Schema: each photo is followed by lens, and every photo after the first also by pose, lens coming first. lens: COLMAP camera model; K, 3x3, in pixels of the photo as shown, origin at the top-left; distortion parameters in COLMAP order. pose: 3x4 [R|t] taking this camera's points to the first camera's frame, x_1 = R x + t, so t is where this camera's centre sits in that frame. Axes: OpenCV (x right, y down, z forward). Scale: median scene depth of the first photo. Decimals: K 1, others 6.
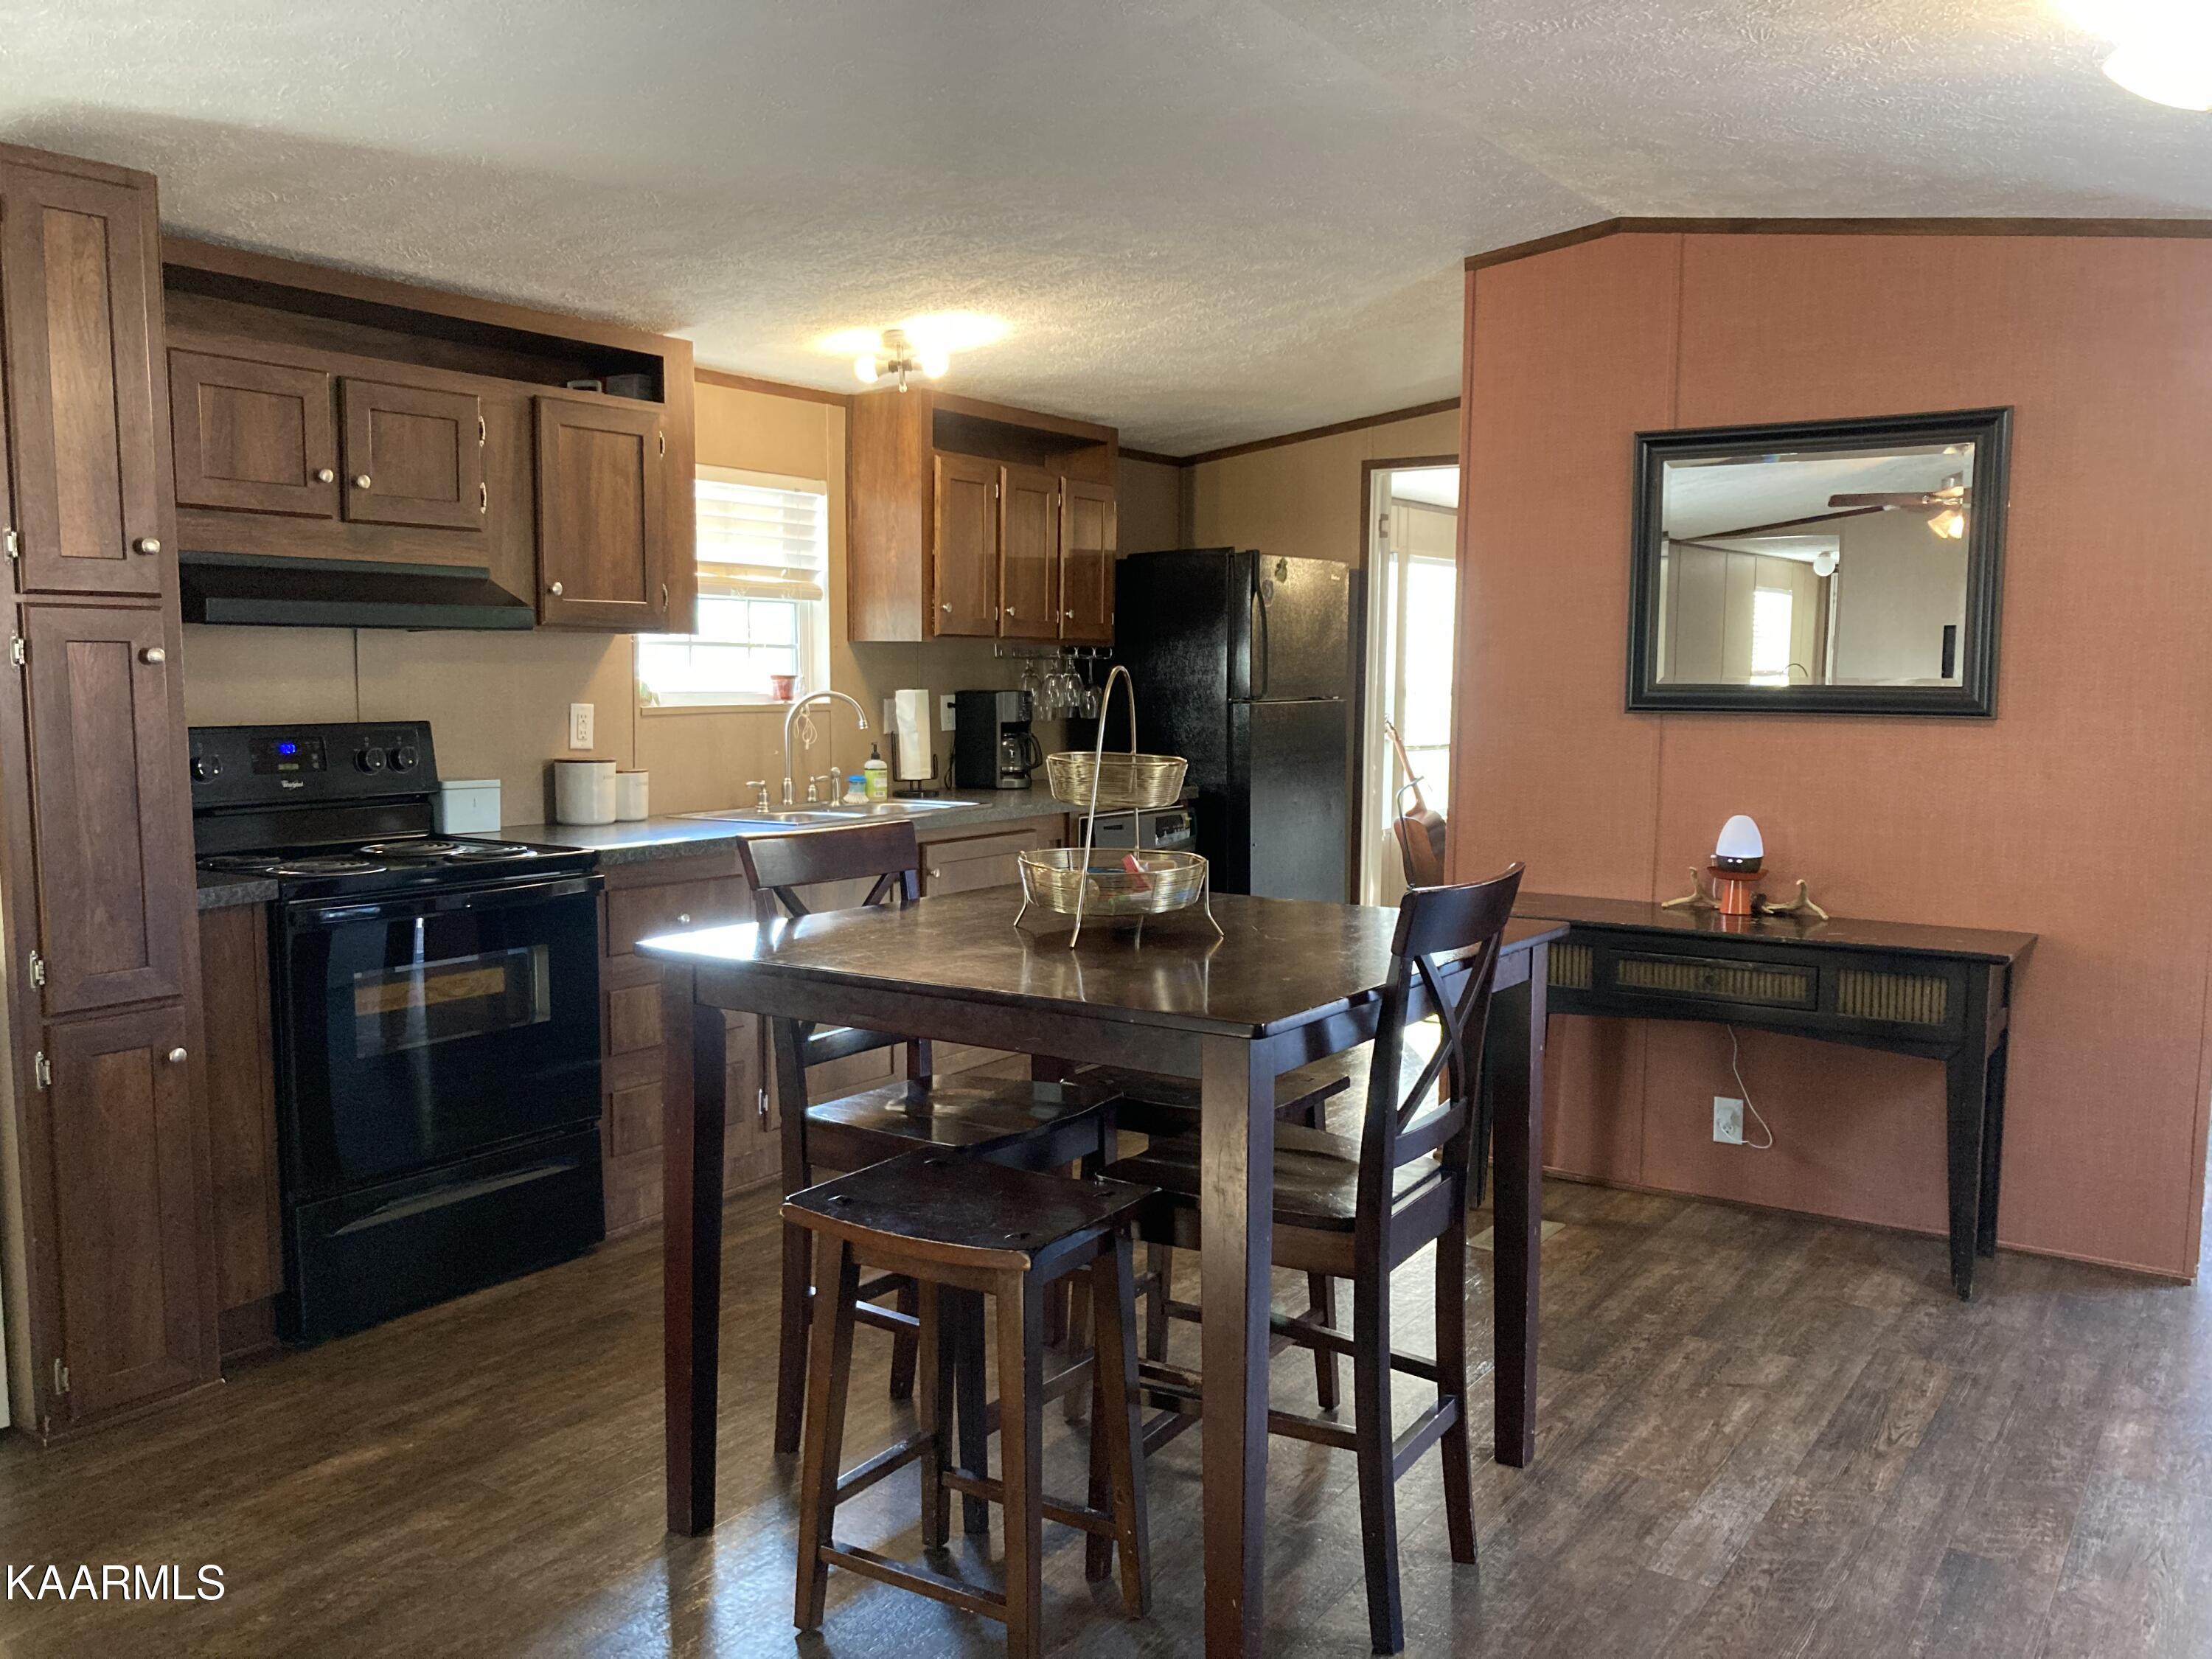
lens RADIAL K [[1816.9, 0, 1104.0], [0, 1816.9, 868.3], [0, 0, 1]] dist [-0.001271, -0.005044]
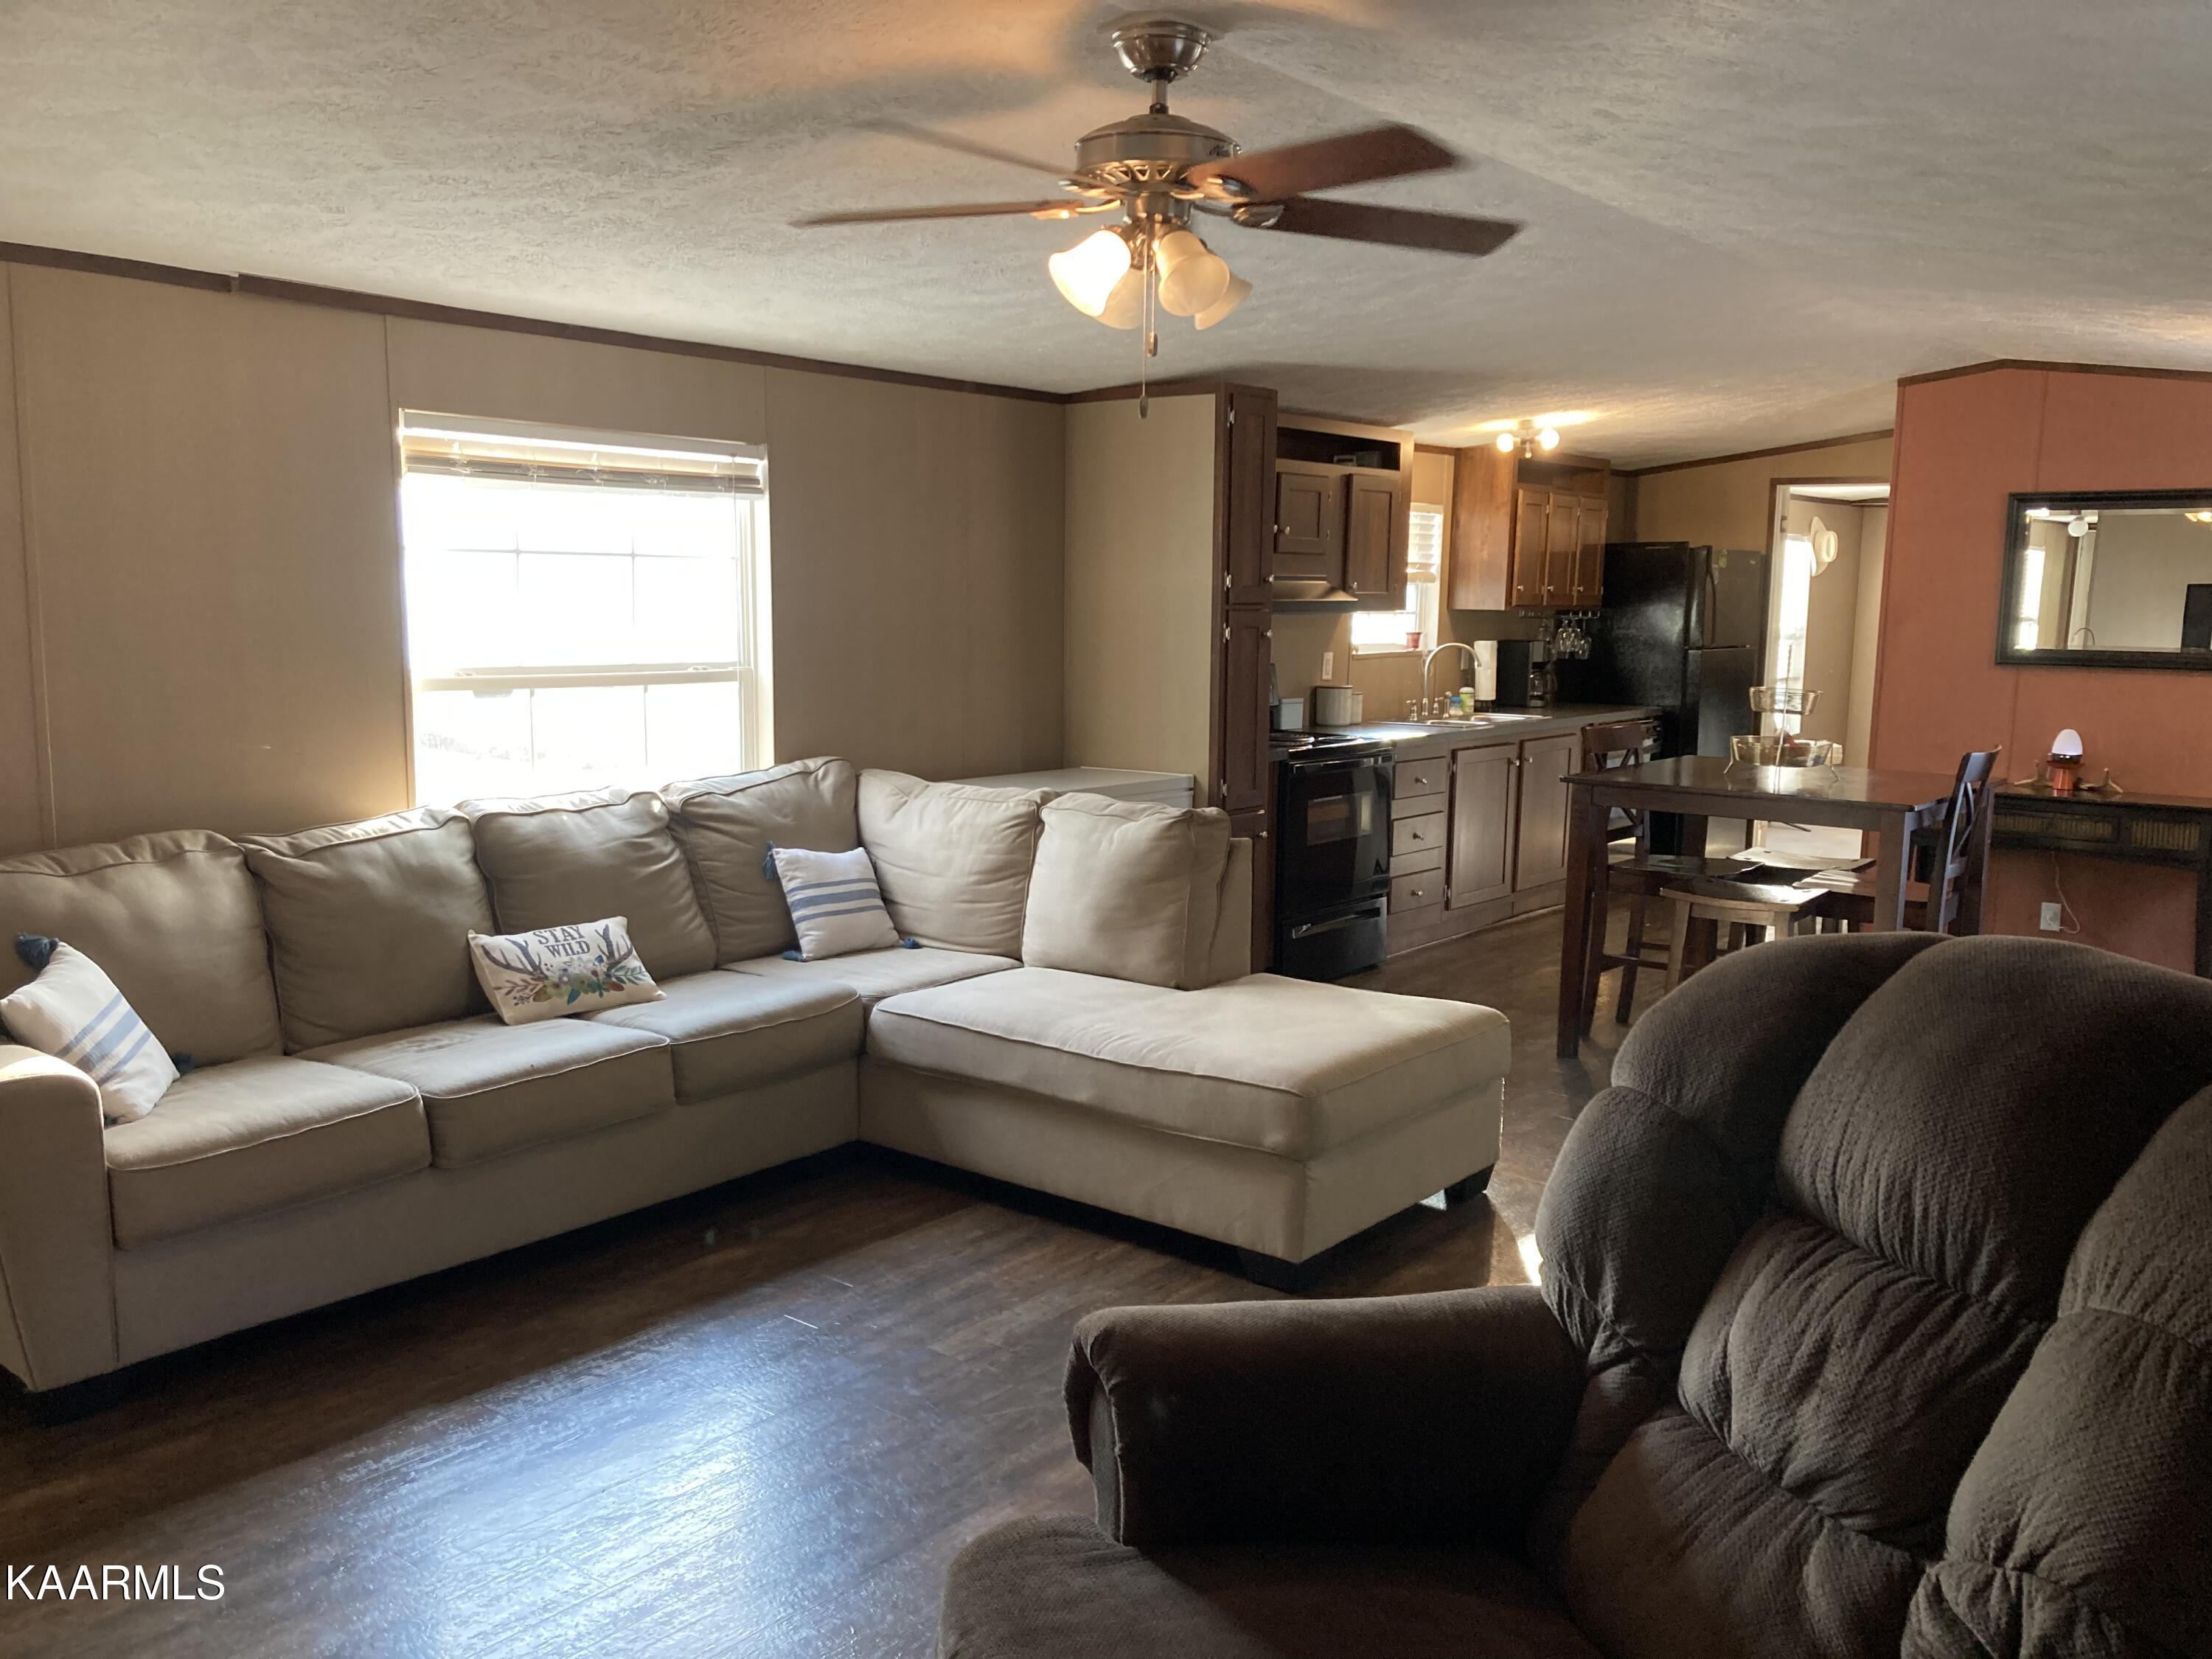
lens RADIAL K [[1816.9, 0, 1104.0], [0, 1816.9, 868.3], [0, 0, 1]] dist [-0.001271, -0.005044]
pose [[0.995970, 0.019209, -0.087604, -0.333702], [-0.015049, 0.998739, 0.047904, 0.027912], [0.088413, -0.046393, 0.995003, -0.642682]]
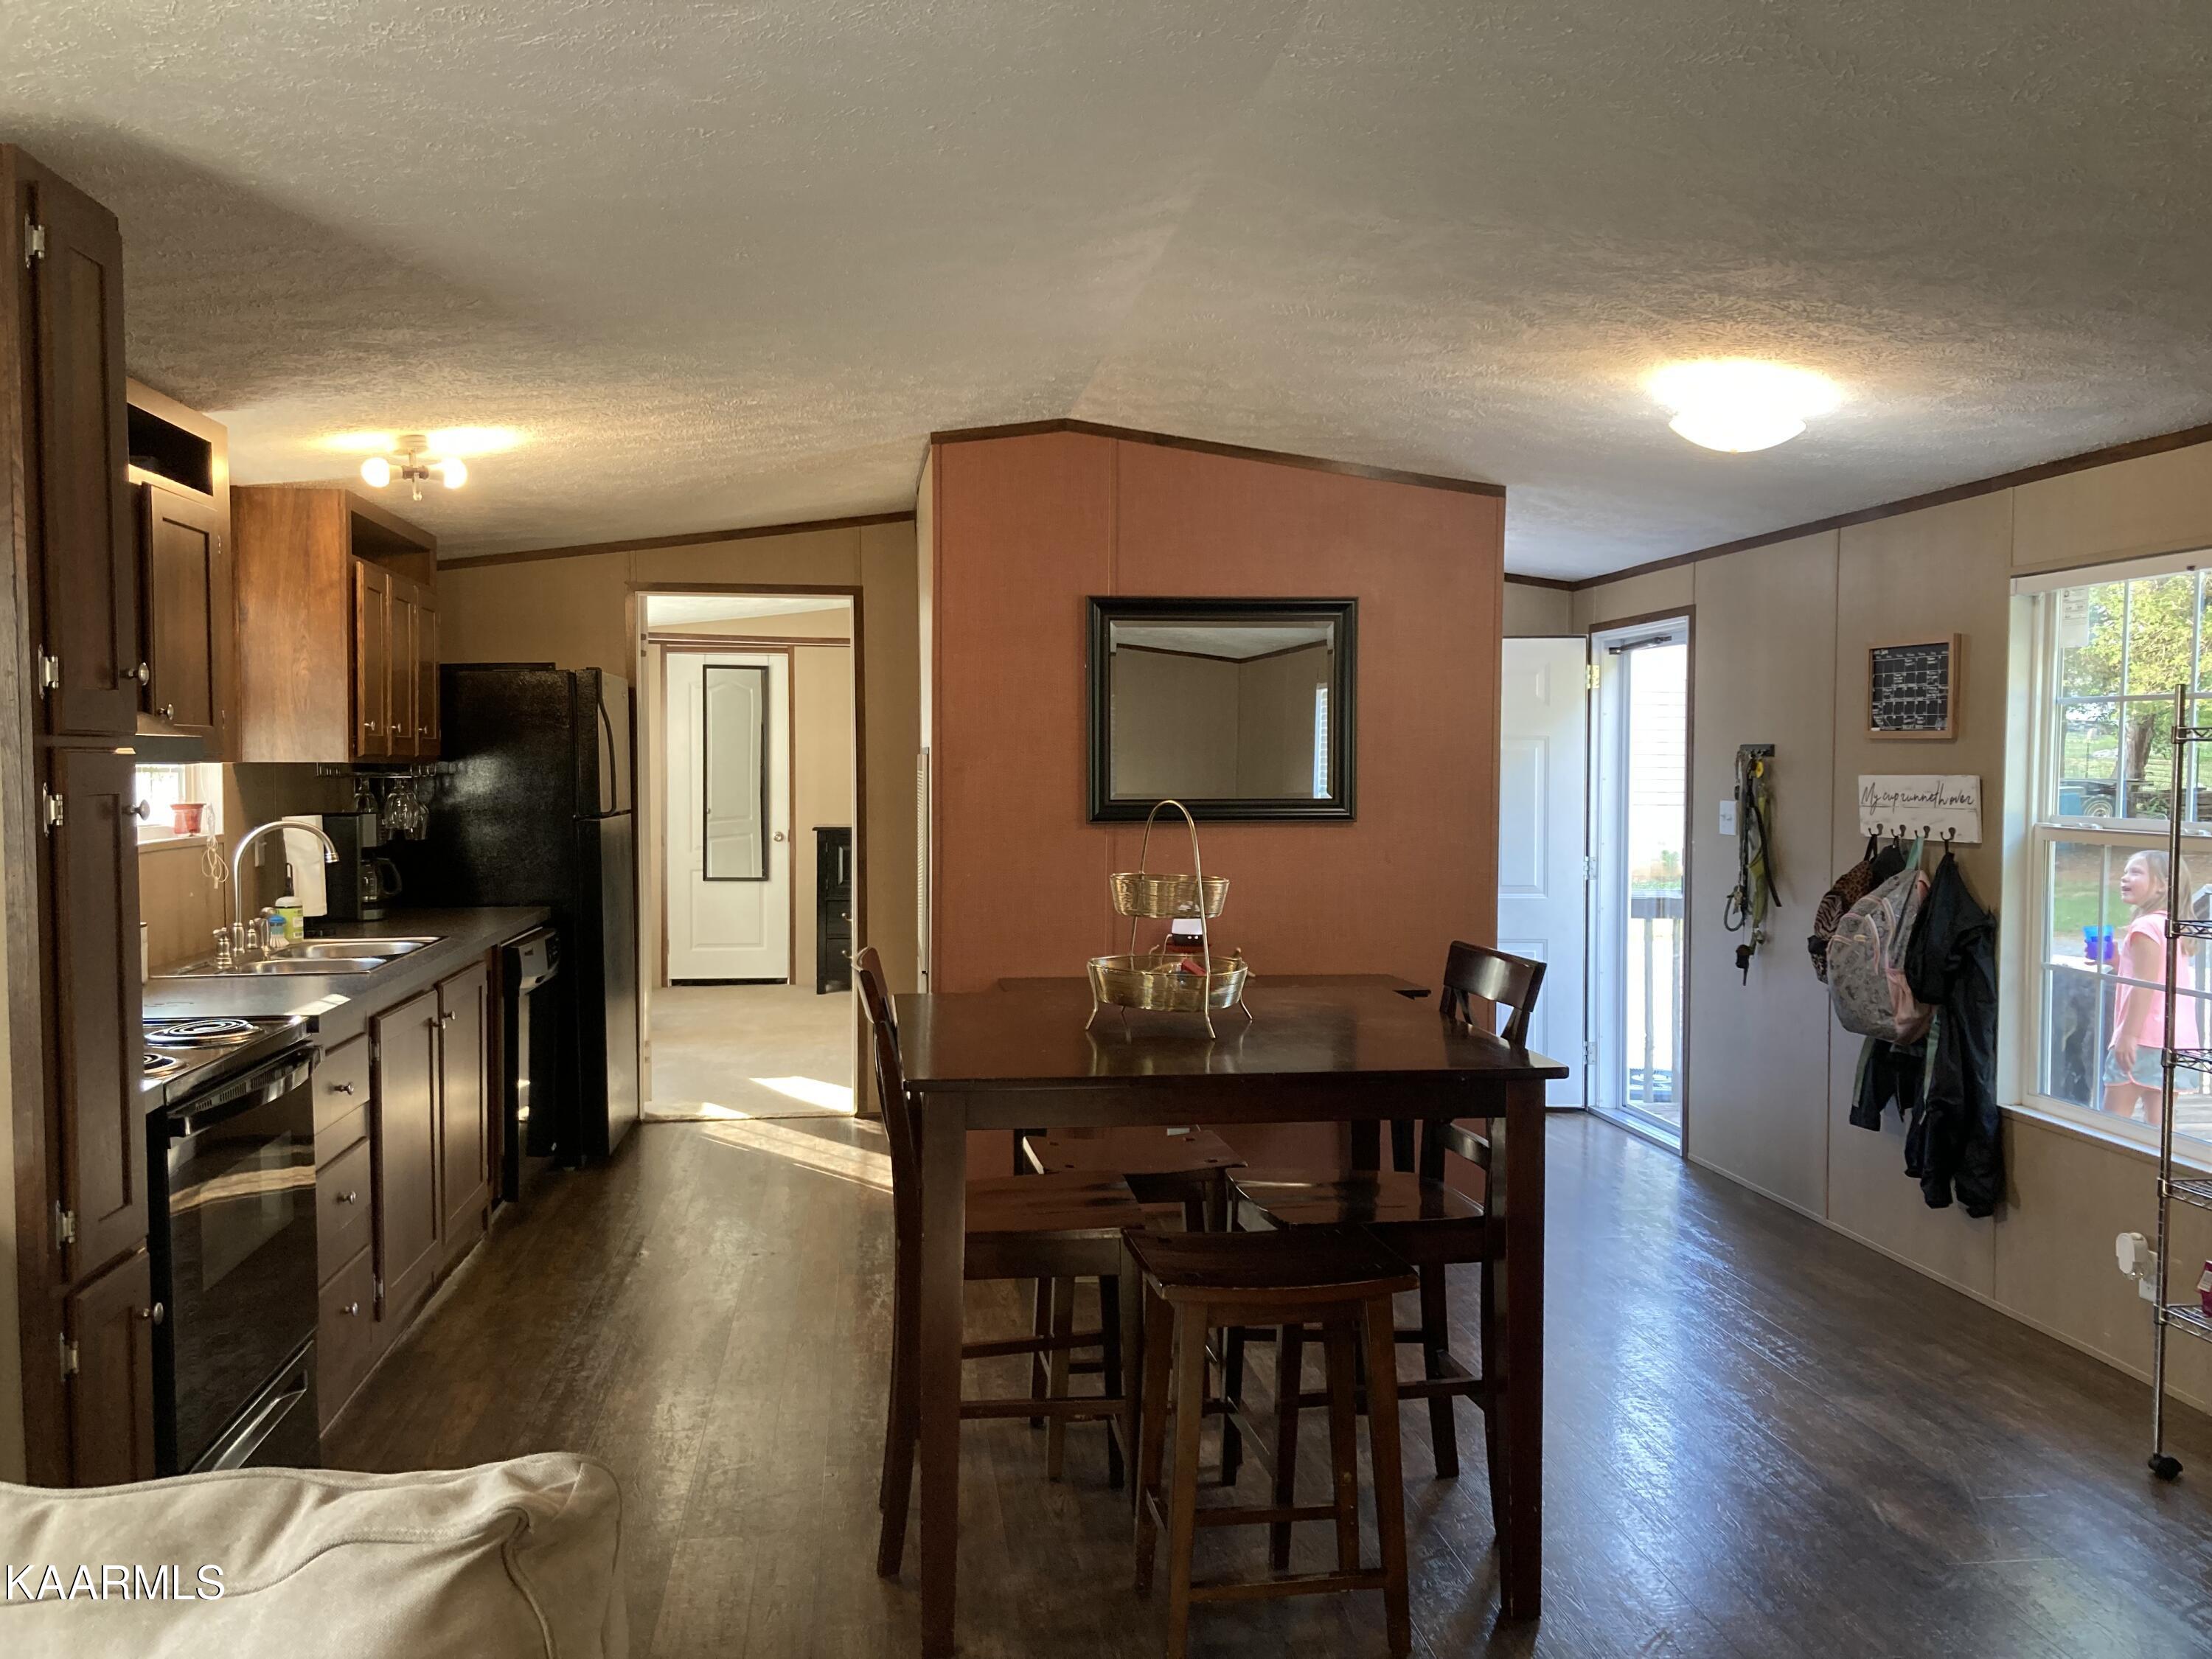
lens RADIAL K [[1816.9, 0, 1104.0], [0, 1816.9, 868.3], [0, 0, 1]] dist [-0.001271, -0.005044]
pose [[0.744941, -0.044536, 0.665642, -0.474720], [0.077080, 0.996833, -0.019568, -0.029033], [-0.662663, 0.065885, 0.746014, 0.084706]]
